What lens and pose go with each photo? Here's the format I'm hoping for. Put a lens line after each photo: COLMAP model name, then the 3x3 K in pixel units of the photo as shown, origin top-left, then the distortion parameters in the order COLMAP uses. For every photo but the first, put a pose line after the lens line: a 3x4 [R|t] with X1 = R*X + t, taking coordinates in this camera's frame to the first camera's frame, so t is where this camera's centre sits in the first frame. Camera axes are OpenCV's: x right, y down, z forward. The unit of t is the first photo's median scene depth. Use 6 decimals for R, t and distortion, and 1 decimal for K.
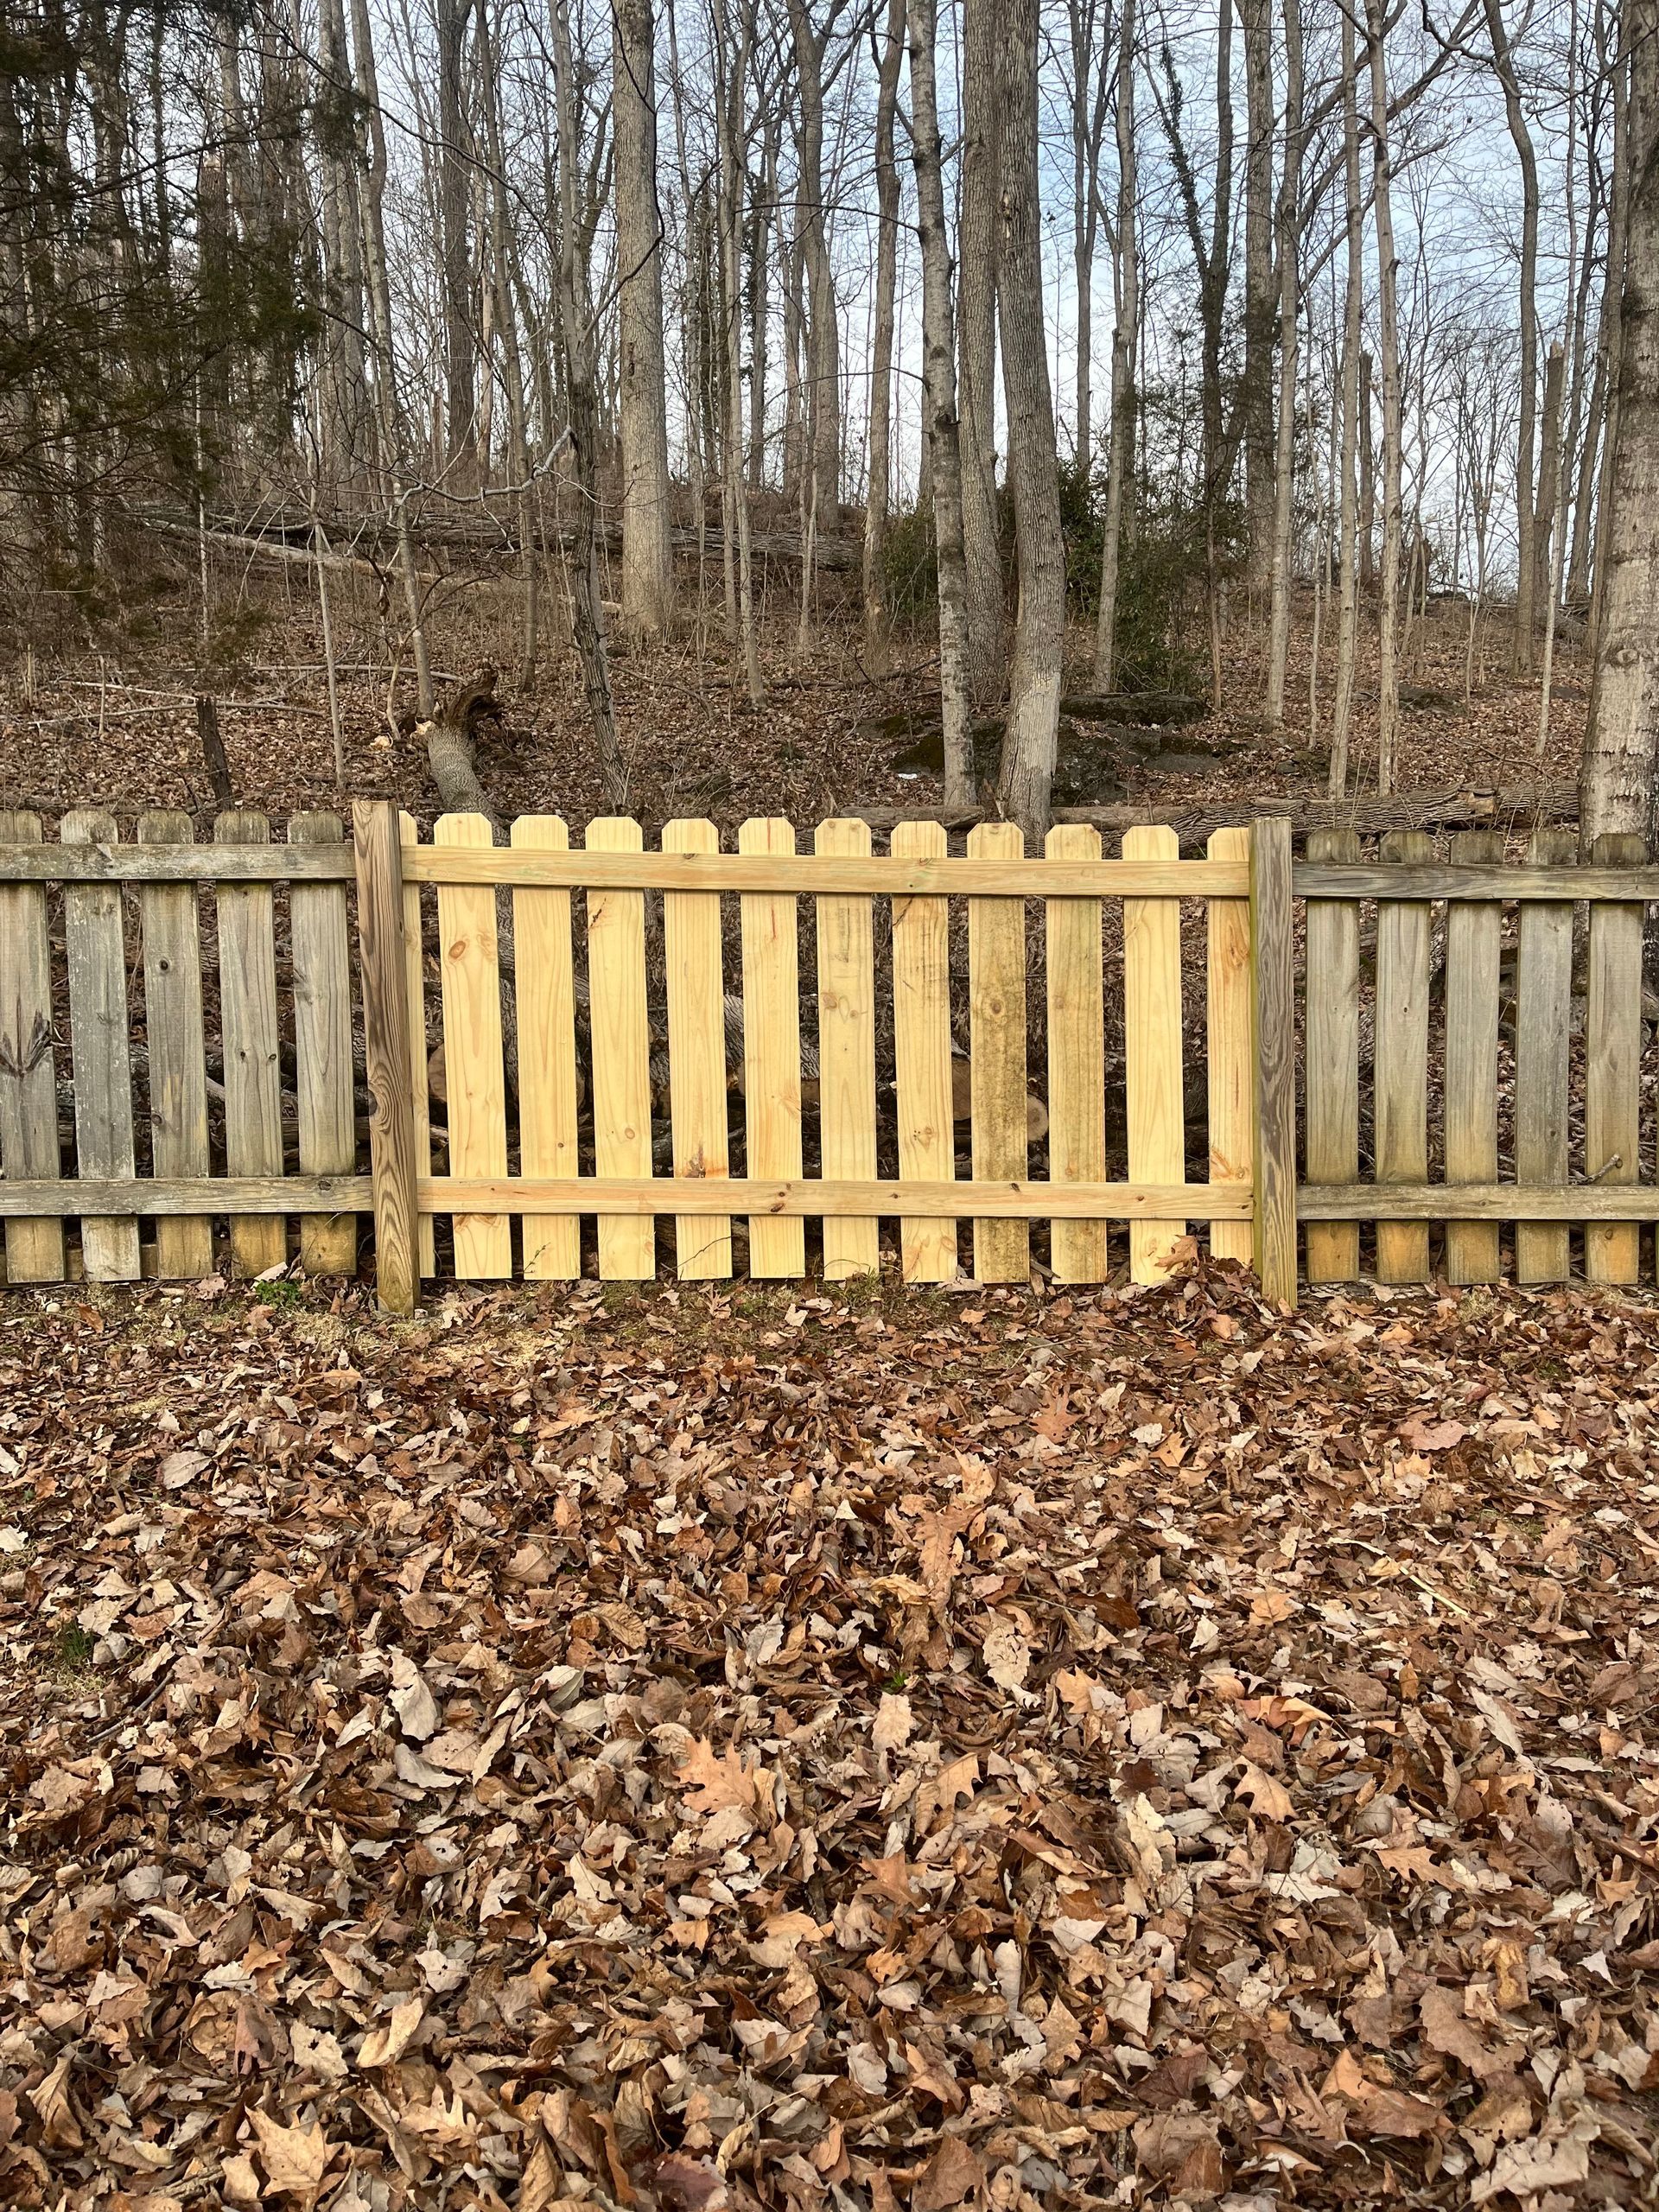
lens RADIAL K [[1703.9, 0, 829.5], [0, 1703.9, 1106.0], [0, 0, 1]] dist [0.064260, -0.085144]
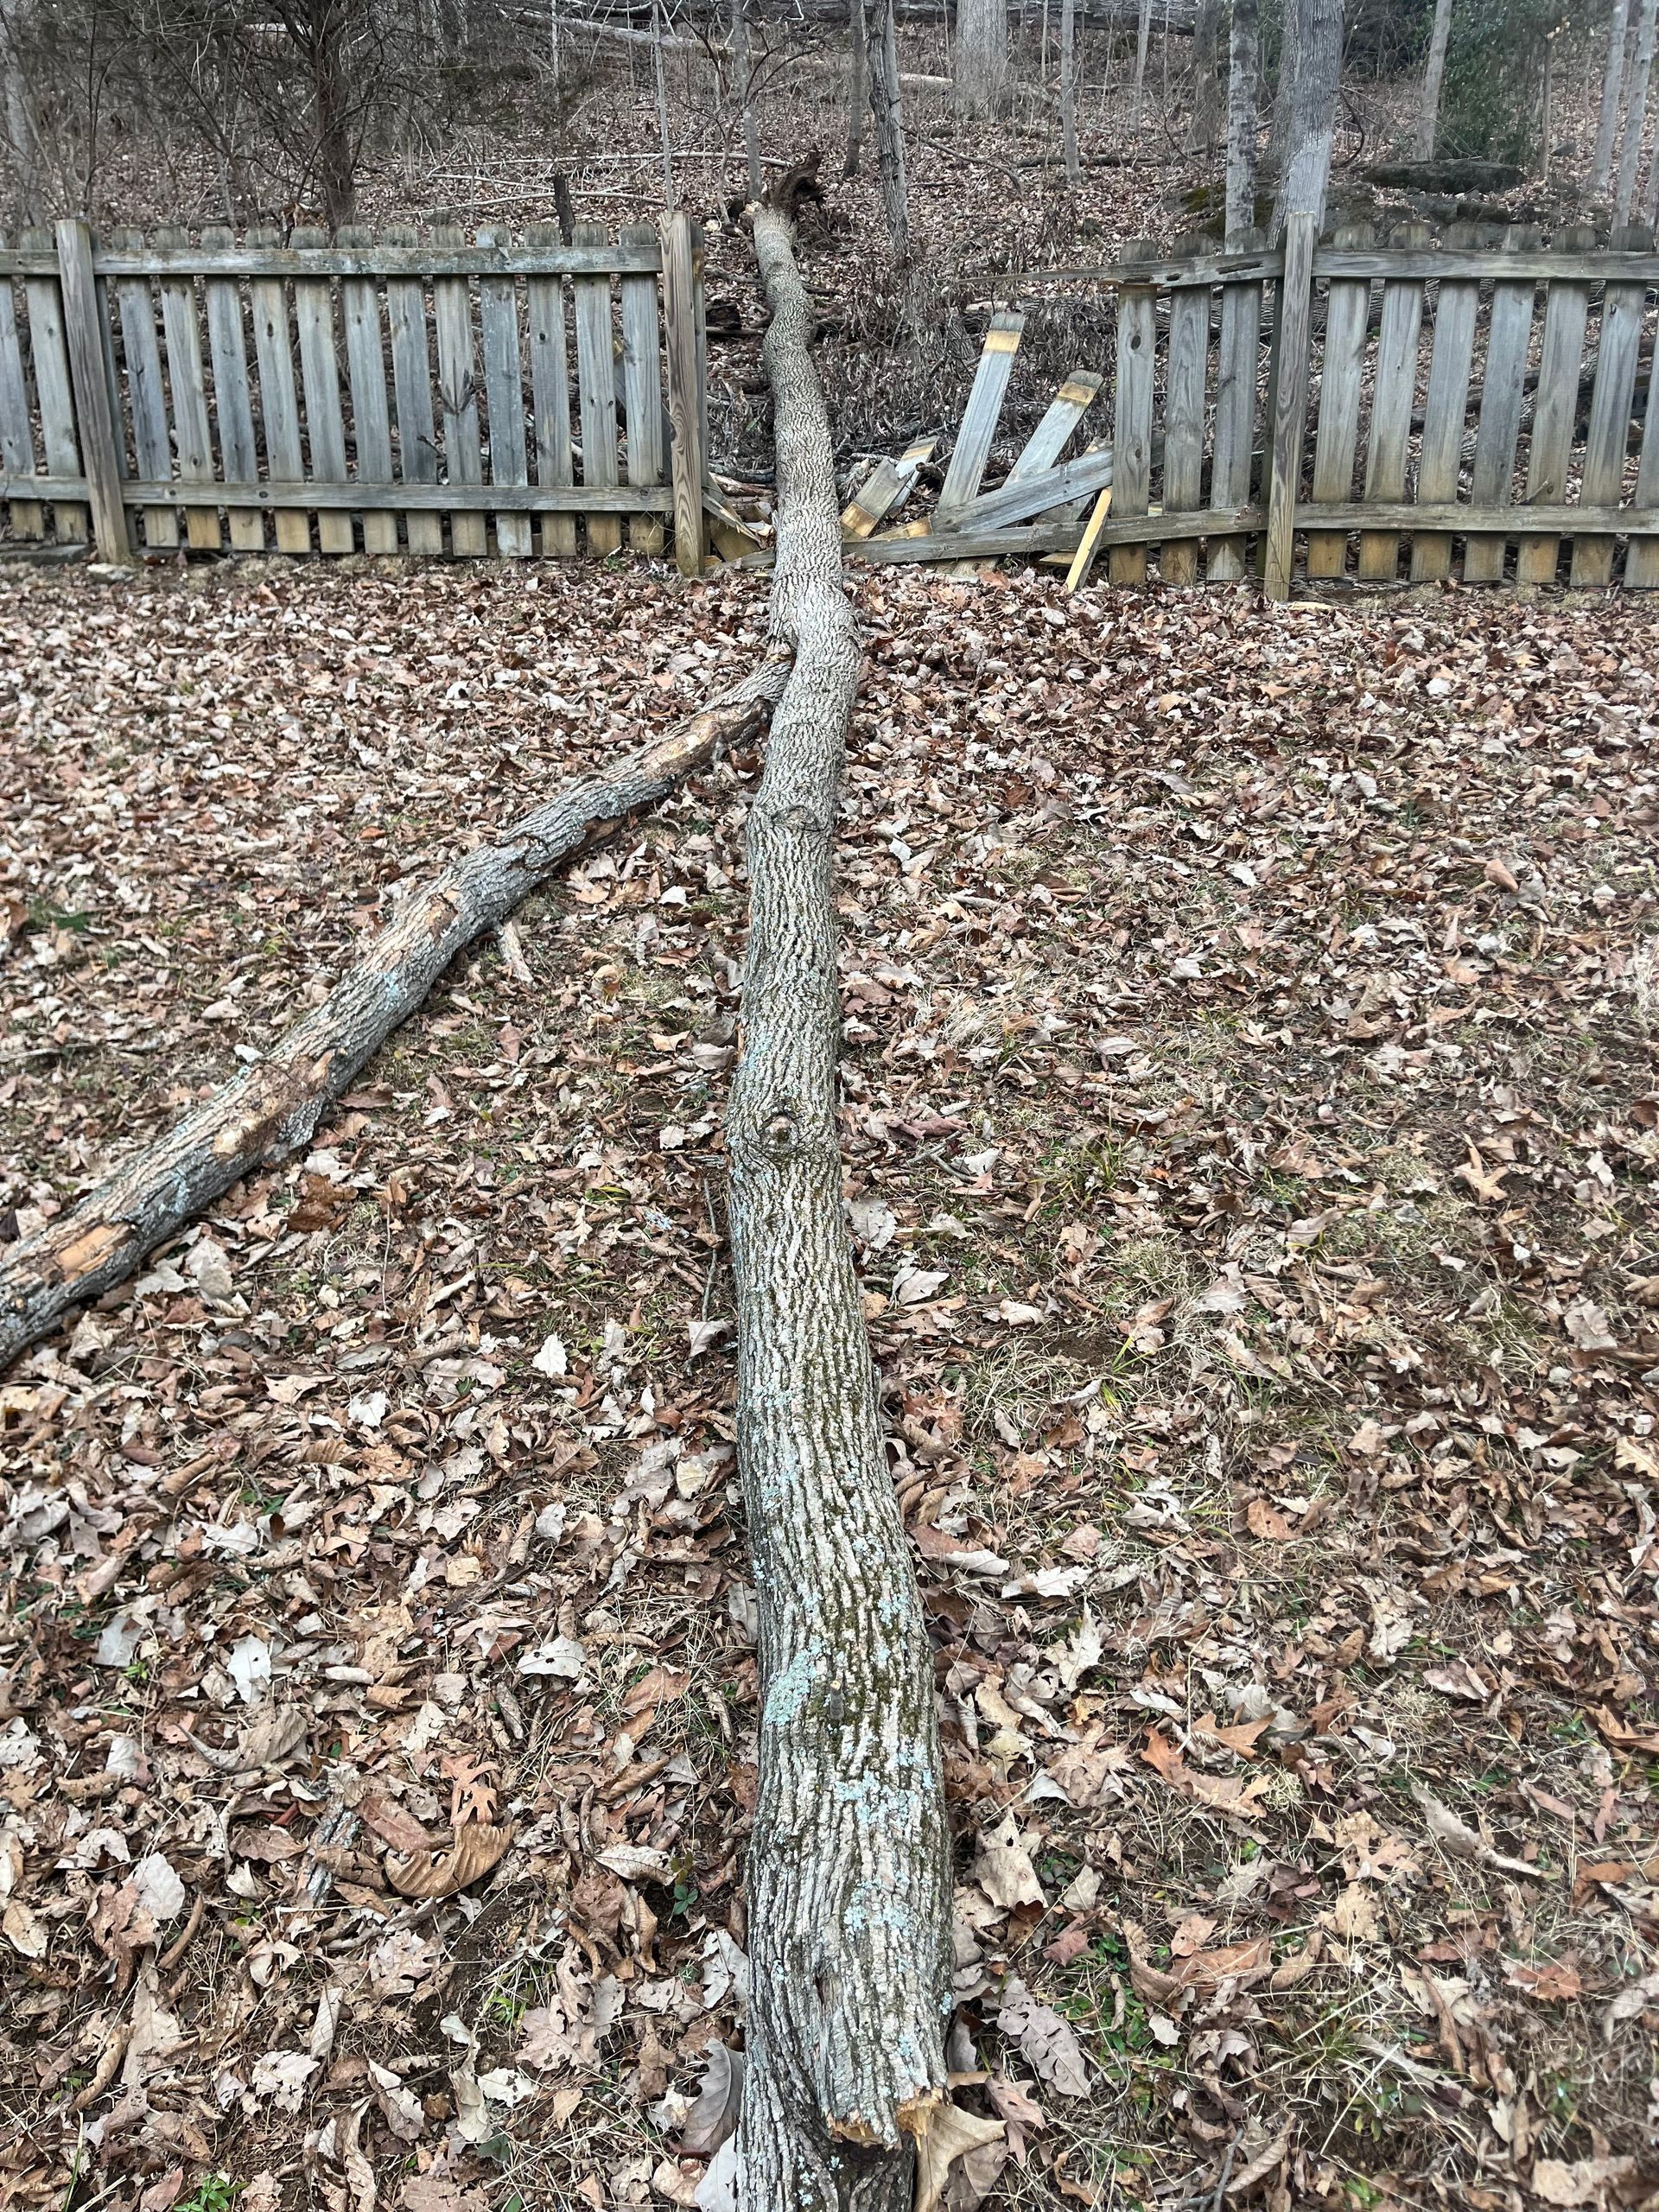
lens RADIAL K [[1648.0, 0, 829.5], [0, 1648.0, 1106.0], [0, 0, 1]] dist [0.081752, -0.116828]
pose [[0.980747, 0.077228, -0.179364, 0.174804], [-0.027748, 0.964271, 0.263459, 0.174688], [0.193302, -0.253410, 0.947849, -0.510180]]
